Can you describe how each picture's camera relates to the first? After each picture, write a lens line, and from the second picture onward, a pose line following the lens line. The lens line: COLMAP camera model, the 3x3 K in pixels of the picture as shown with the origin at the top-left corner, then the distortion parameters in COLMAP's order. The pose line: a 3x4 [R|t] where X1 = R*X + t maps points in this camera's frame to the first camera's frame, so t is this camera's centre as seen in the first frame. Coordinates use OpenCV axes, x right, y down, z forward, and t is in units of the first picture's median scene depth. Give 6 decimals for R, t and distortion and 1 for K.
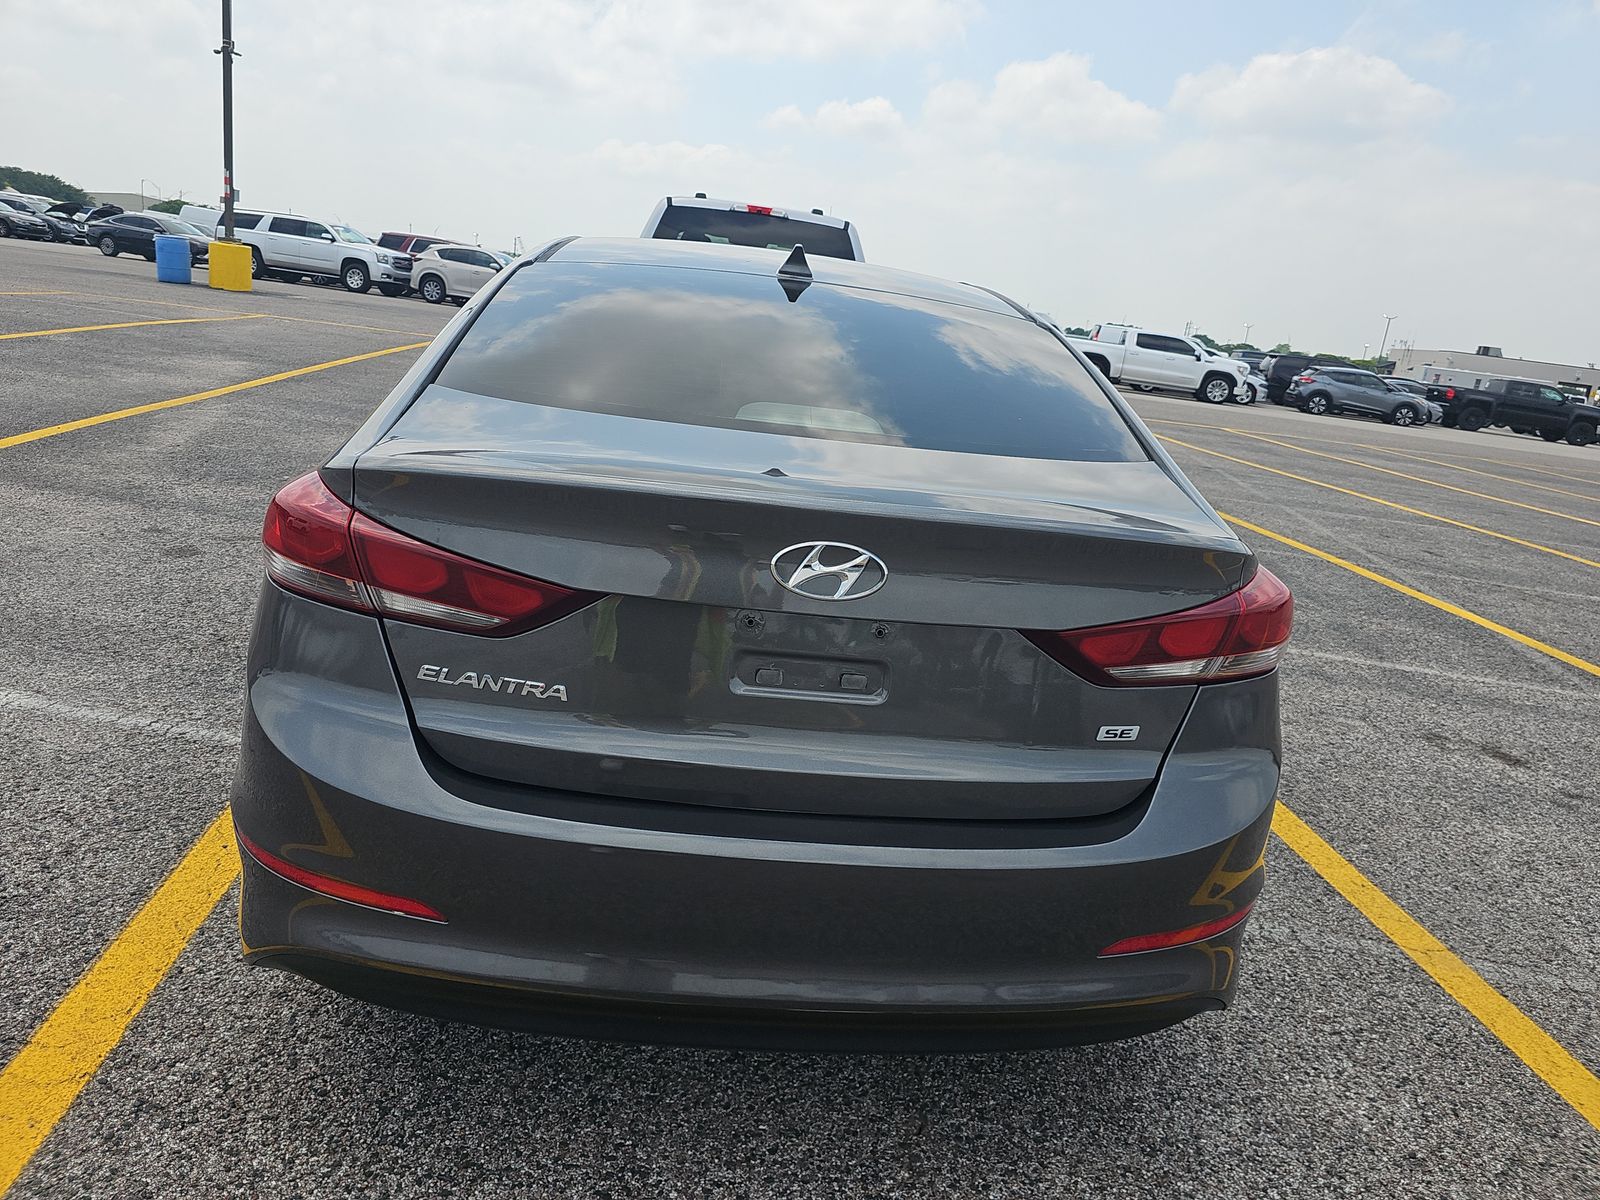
lens RADIAL K [[1048.4, 0, 803.0], [0, 1048.4, 604.9], [0, 0, 1]] dist [0.046458, -0.040577]
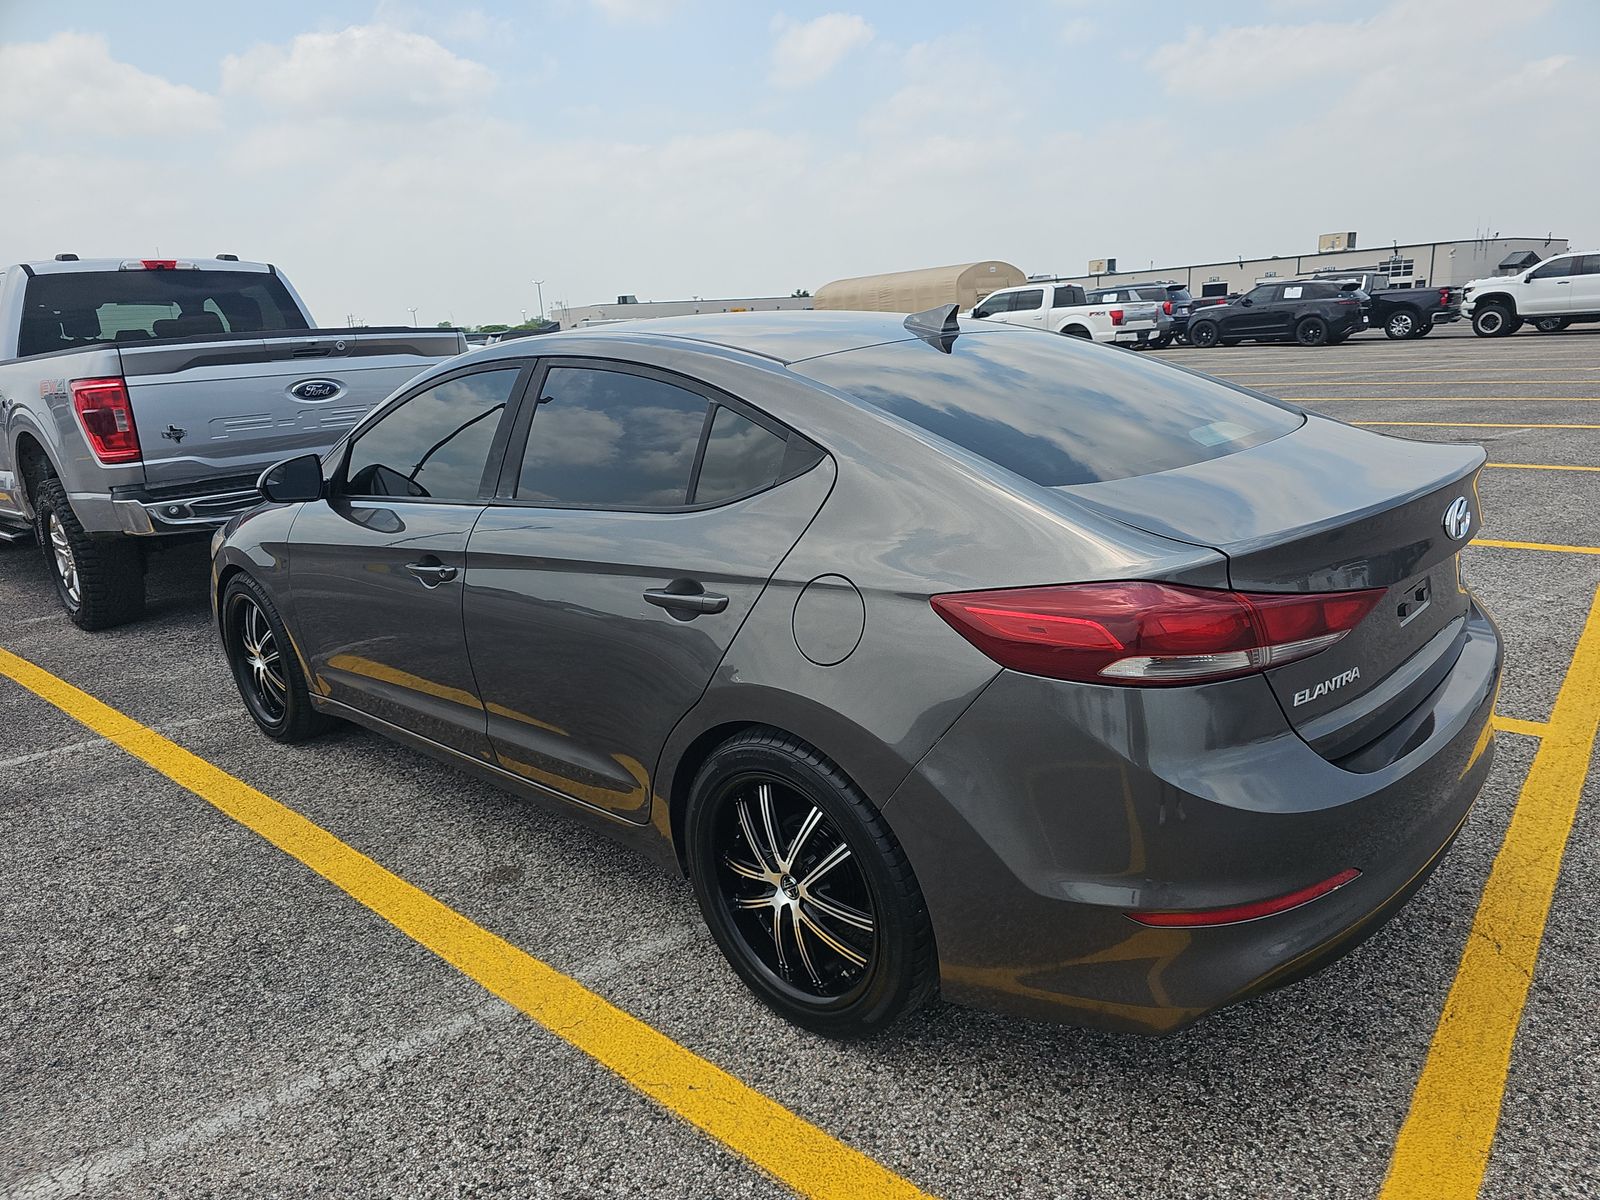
lens RADIAL K [[1048.4, 0, 822.4], [0, 1048.4, 629.7], [0, 0, 1]] dist [0.046458, -0.040577]
pose [[0.718801, -0.344633, 0.603782, -0.891065], [0.324139, 0.934442, 0.147485, -0.223514], [-0.615027, 0.089697, 0.783387, 0.228694]]
